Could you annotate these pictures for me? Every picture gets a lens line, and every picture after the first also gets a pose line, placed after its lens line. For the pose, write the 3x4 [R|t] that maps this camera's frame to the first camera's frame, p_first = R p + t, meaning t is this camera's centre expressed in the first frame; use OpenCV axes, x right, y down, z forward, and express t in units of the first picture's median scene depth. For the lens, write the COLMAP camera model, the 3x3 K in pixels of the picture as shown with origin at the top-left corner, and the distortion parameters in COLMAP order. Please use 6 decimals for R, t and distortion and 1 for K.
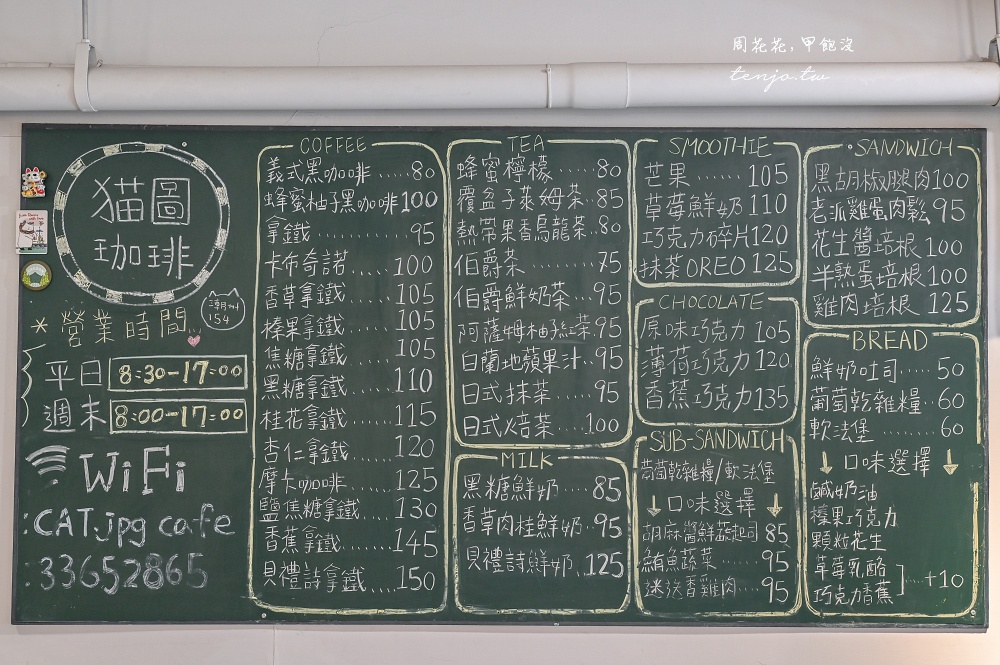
lens RADIAL K [[1175.4, 0, 500.0], [0, 1175.4, 332.8], [0, 0, 1]] dist [0.001643, 0.000000]
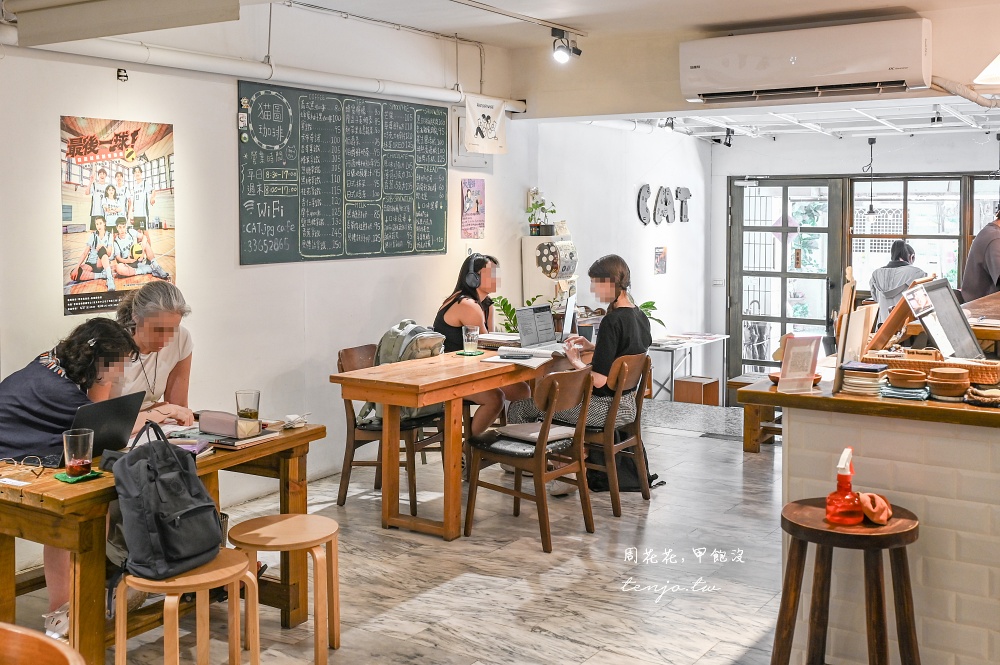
lens RADIAL K [[1098.6, 0, 500.1], [0, 1098.6, 329.2], [0, 0, 1]] dist [-0.018924, 0.000000]
pose [[0.541148, -0.095547, 0.835481, -2.238597], [-0.016715, 0.992106, 0.124285, 0.066561], [-0.840761, -0.081222, 0.535279, -0.894735]]
